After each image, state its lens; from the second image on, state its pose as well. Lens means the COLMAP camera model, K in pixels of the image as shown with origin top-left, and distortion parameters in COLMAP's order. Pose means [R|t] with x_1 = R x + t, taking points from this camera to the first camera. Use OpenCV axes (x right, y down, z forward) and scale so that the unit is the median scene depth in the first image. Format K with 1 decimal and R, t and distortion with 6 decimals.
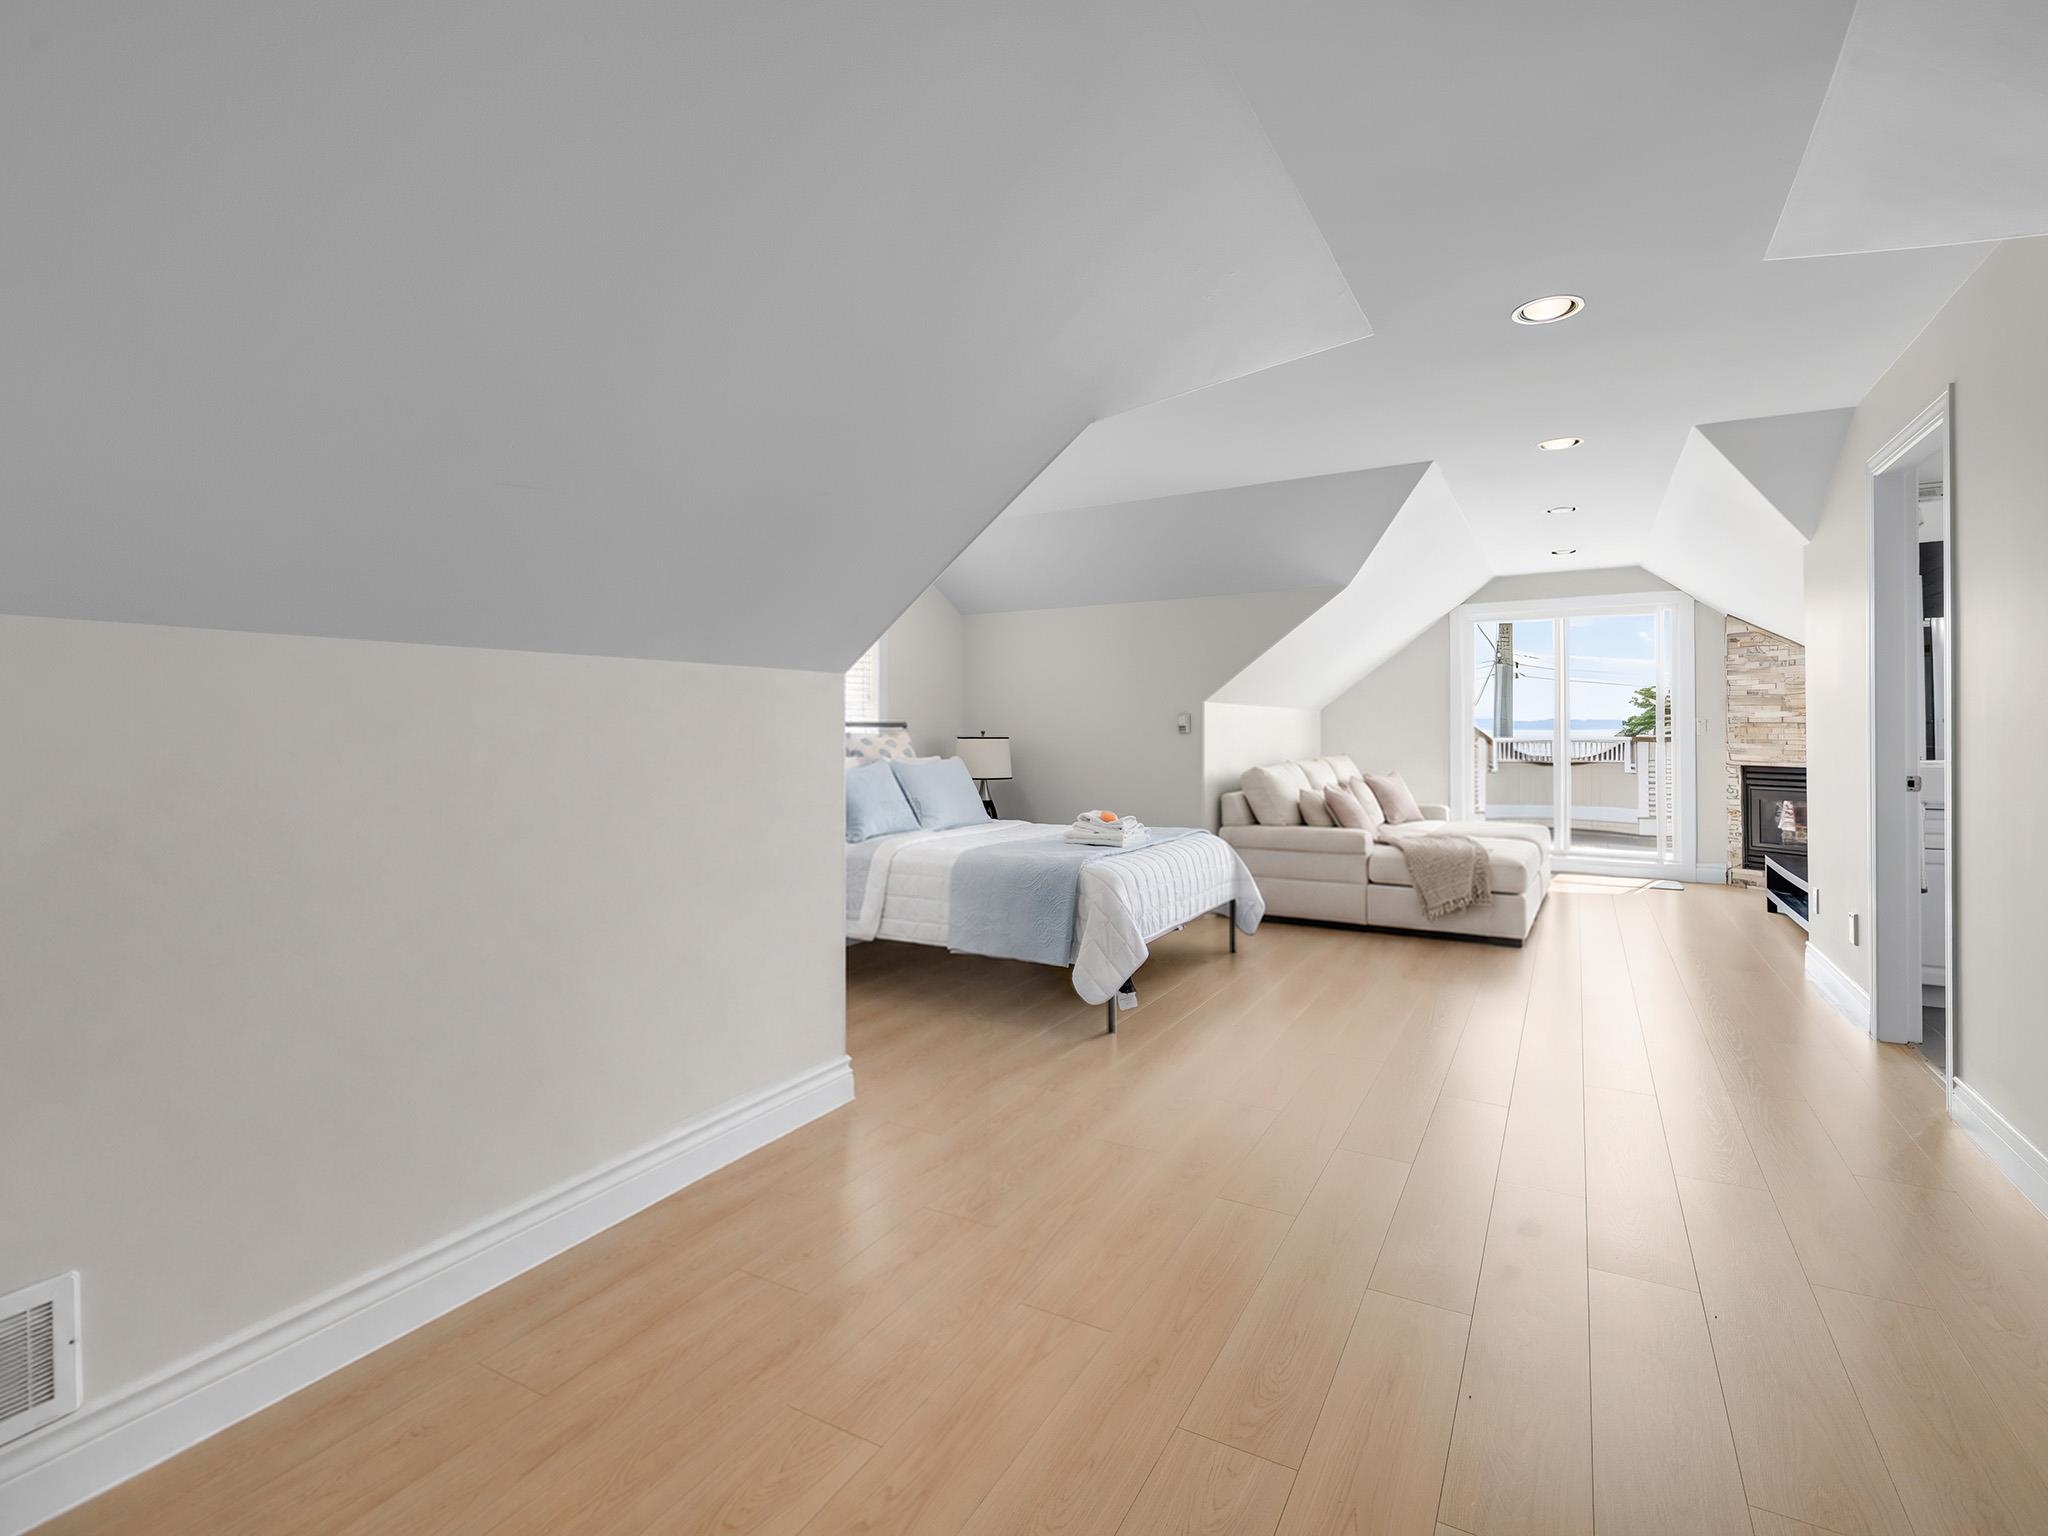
lens RADIAL K [[969.2, 0, 1032.7], [0, 969.2, 758.3], [0, 0, 1]] dist [0.001341, 0.000387]
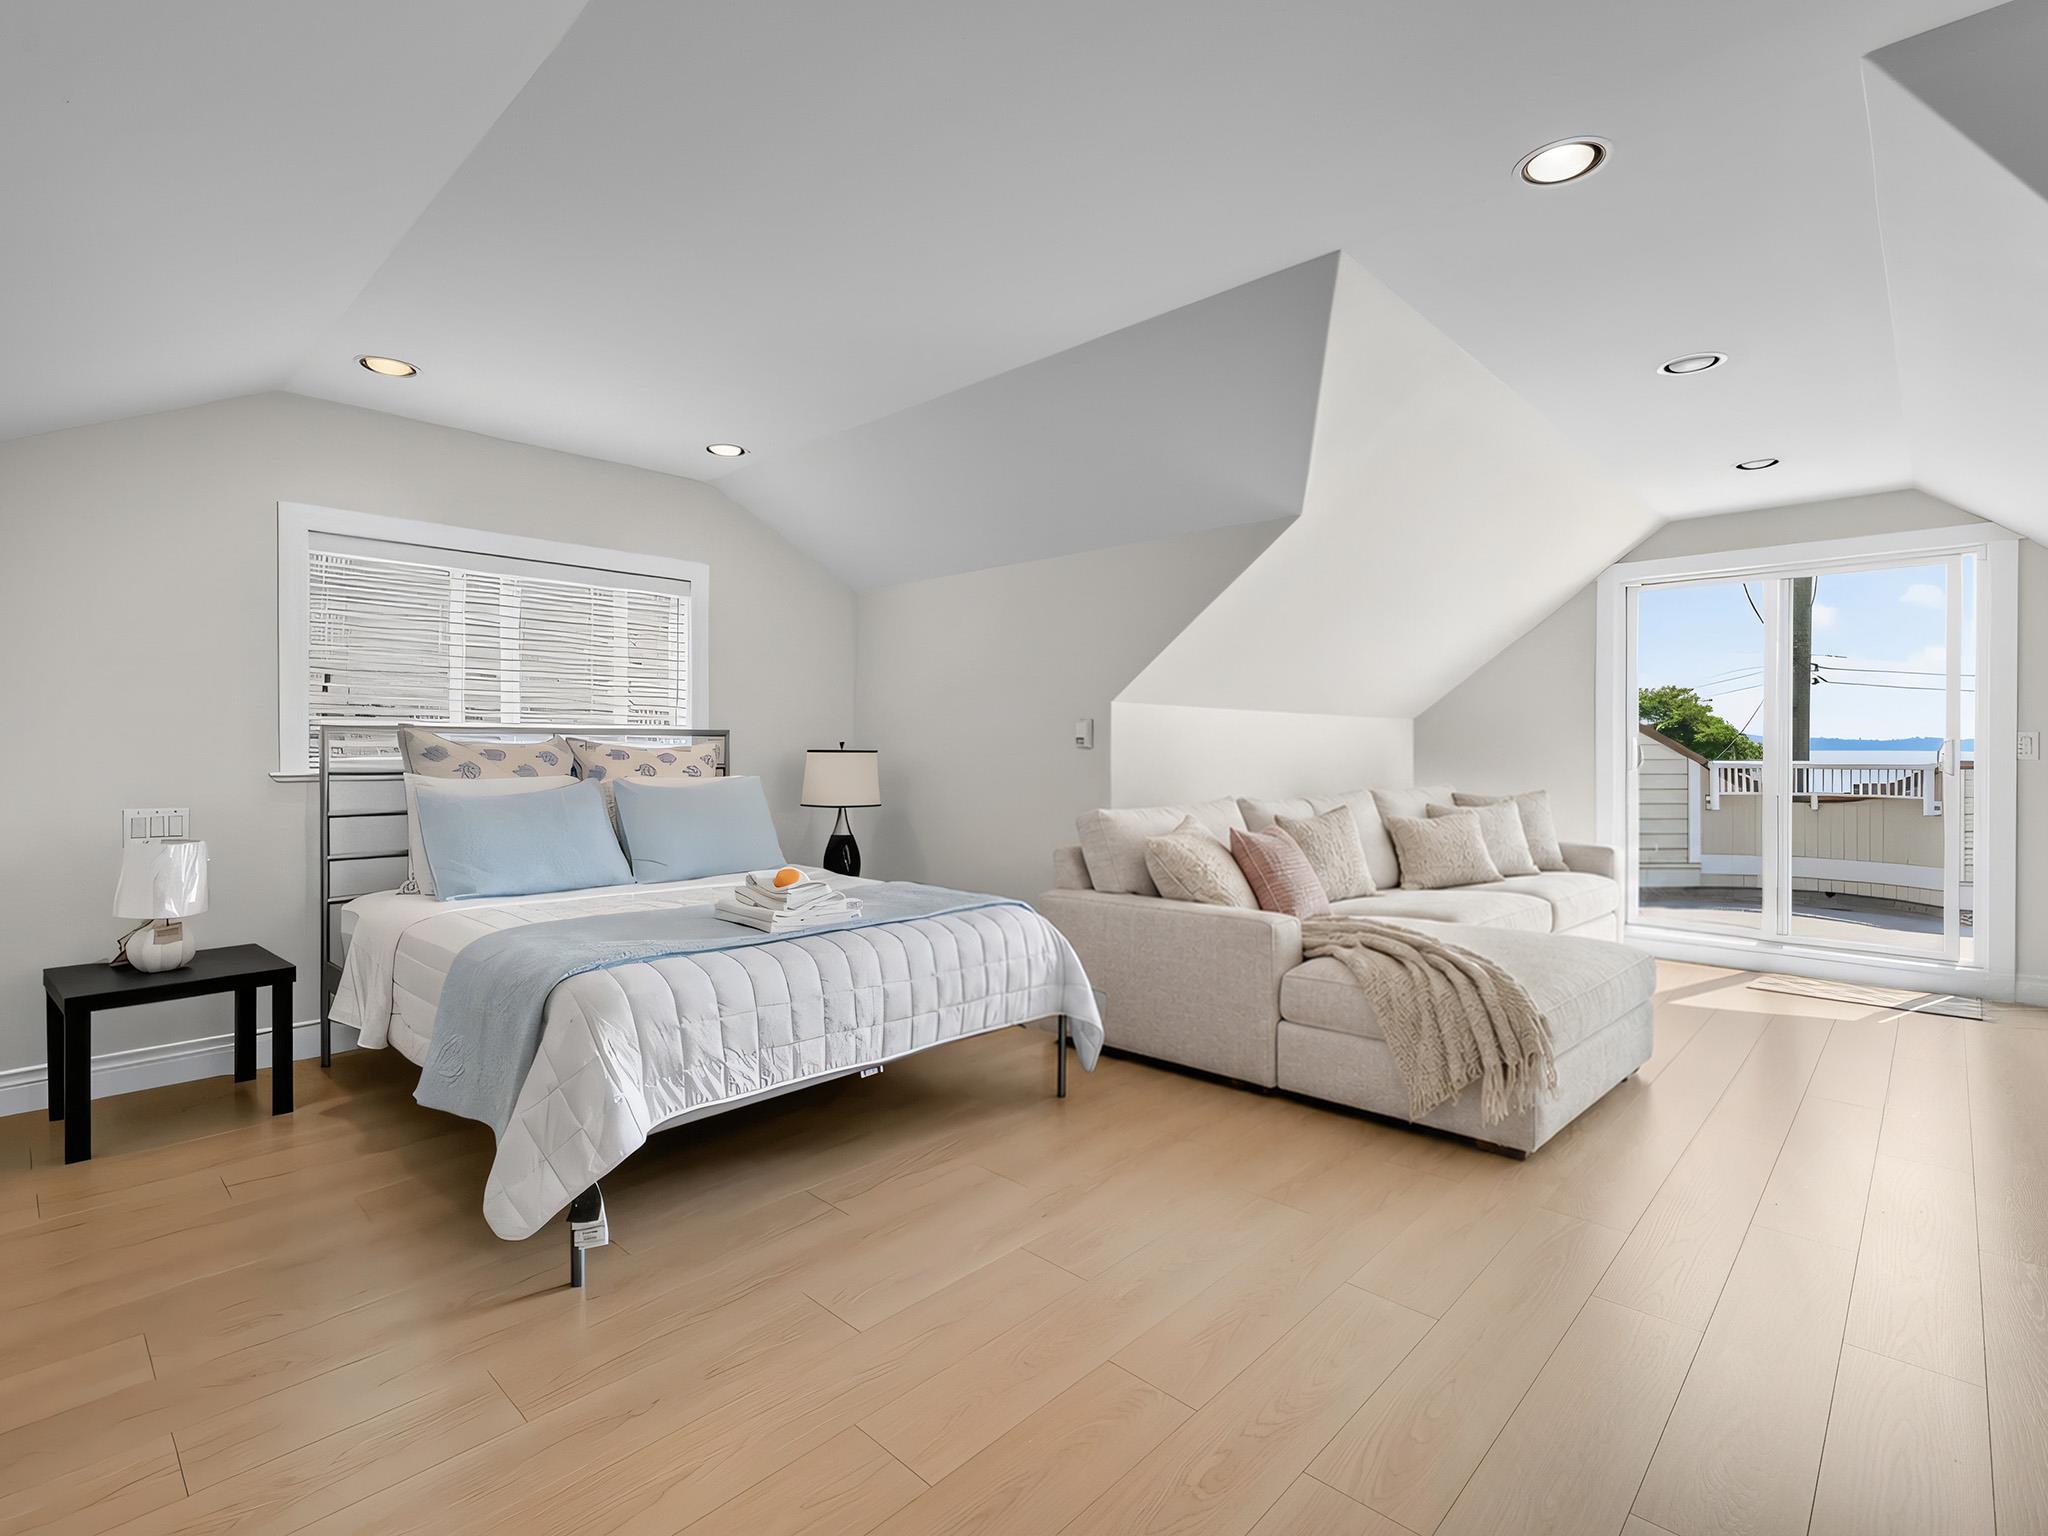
lens RADIAL K [[994.3, 0, 1024.0], [0, 994.3, 768.0], [0, 0, 1]] dist [-0.004556, 0.001536]
pose [[0.971390, 0.014473, -0.237048, 0.262991], [-0.016062, 0.999860, -0.004773, -0.007005], [0.236946, 0.008444, 0.971486, 0.292656]]
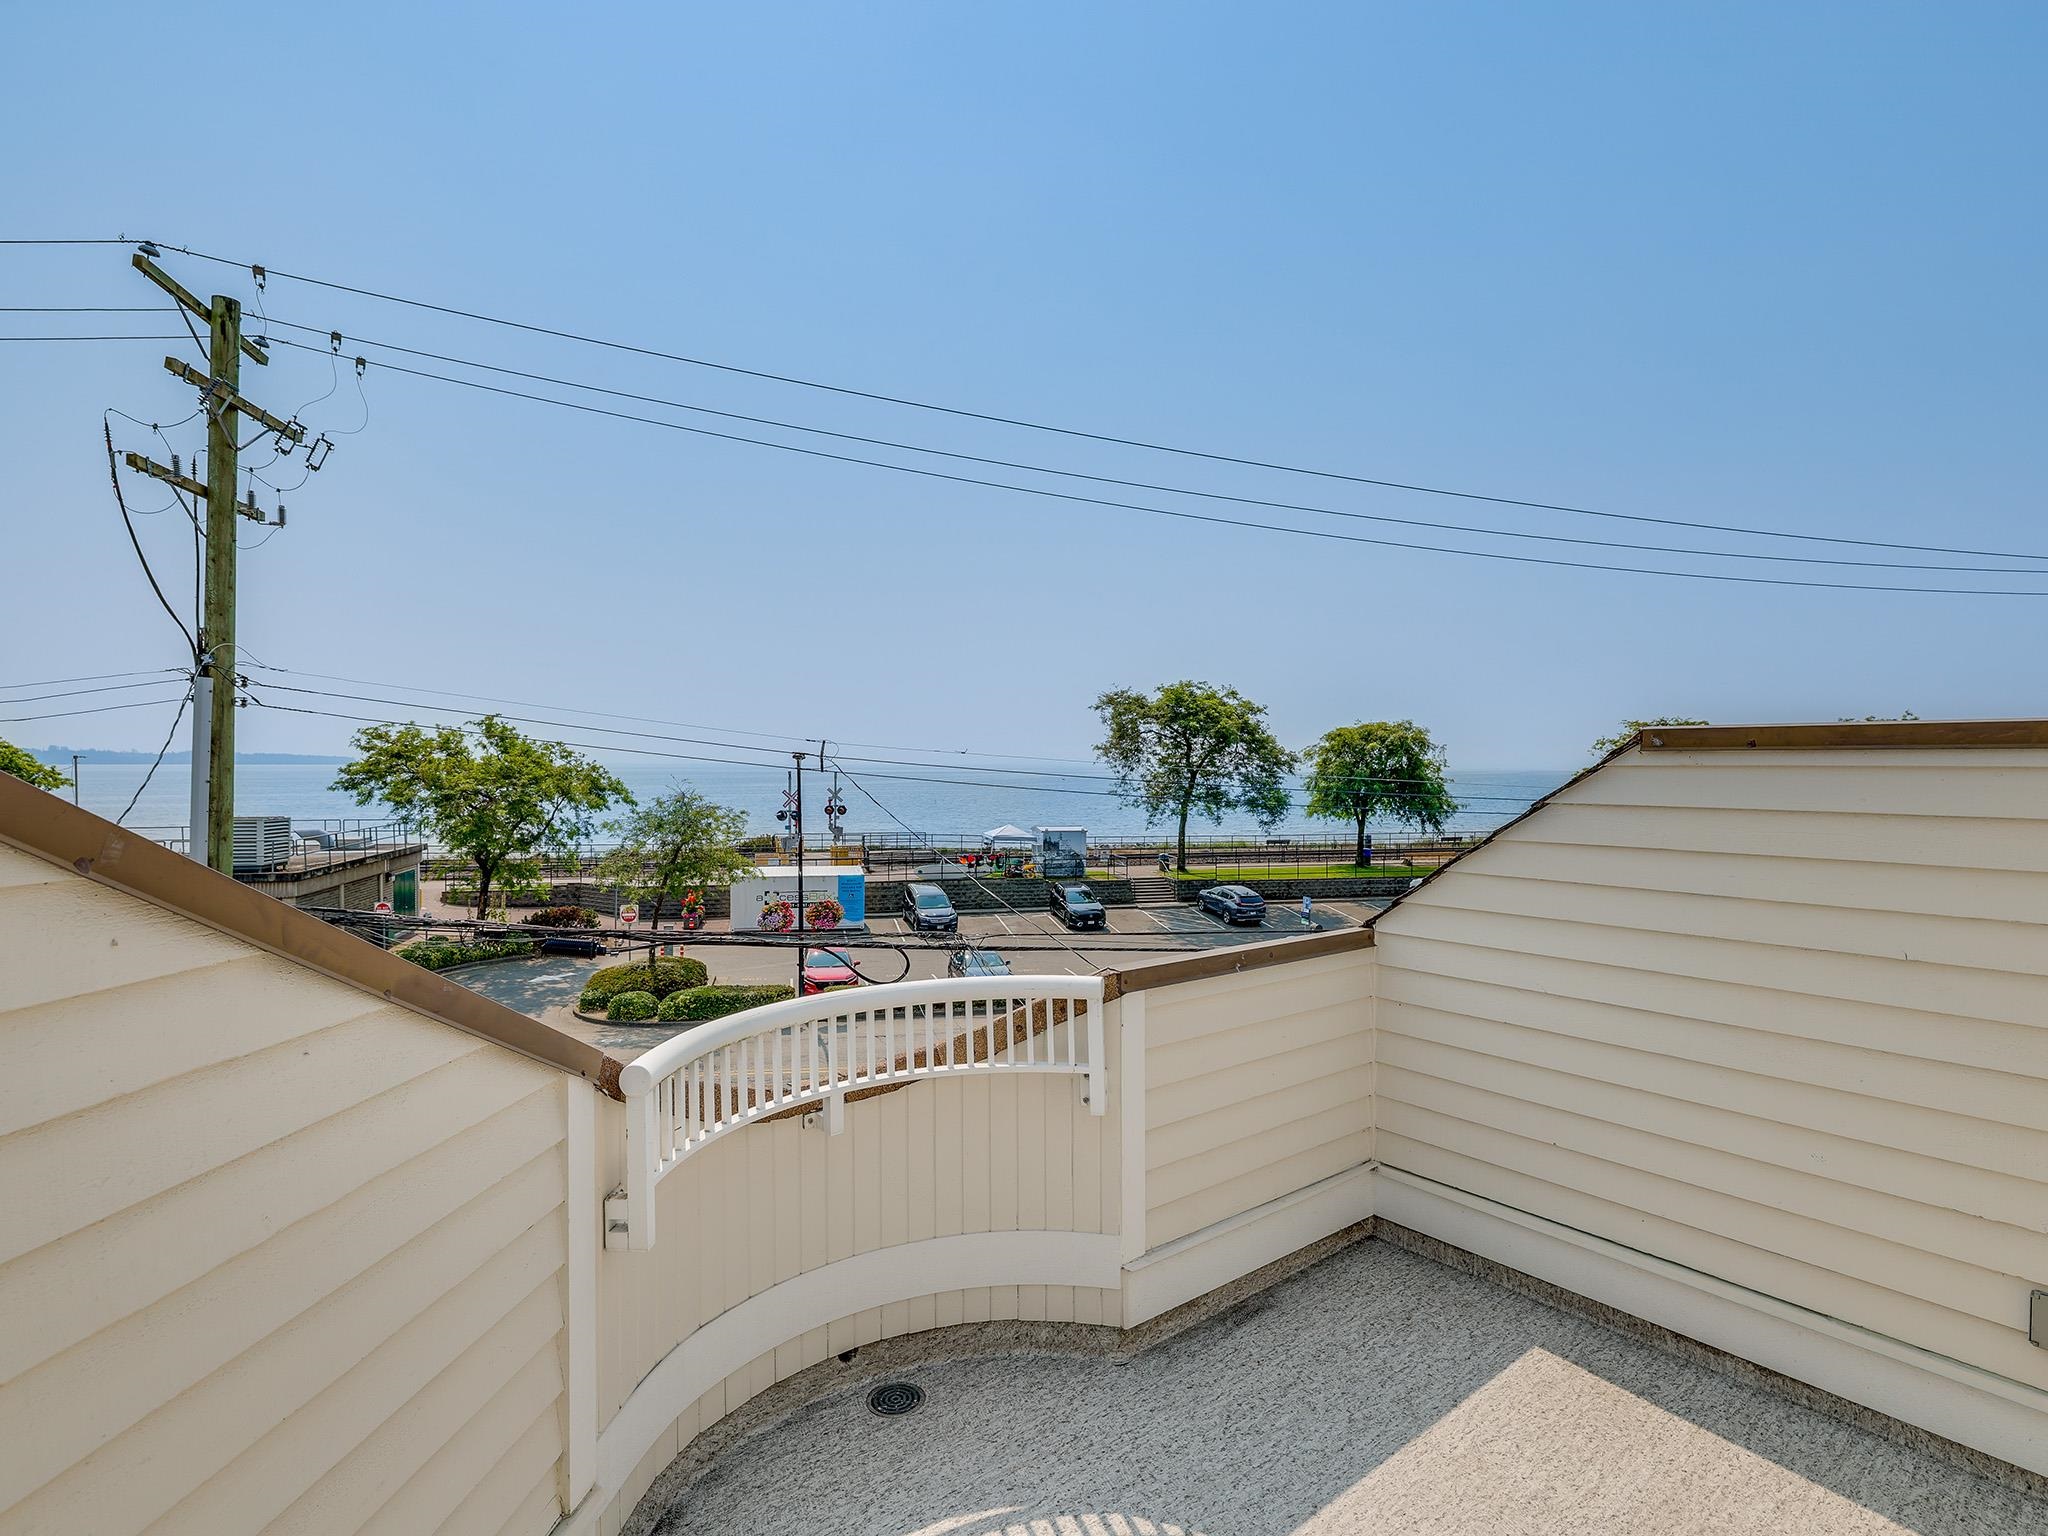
lens RADIAL K [[994.3, 0, 1024.0], [0, 994.3, 768.0], [0, 0, 1]] dist [-0.004556, 0.001536]
pose [[0.368248, 0.009700, 0.929677, 0.543437], [0.014971, 0.999754, -0.016361, -0.120654], [-0.929607, 0.019943, 0.368012, 1.433164]]
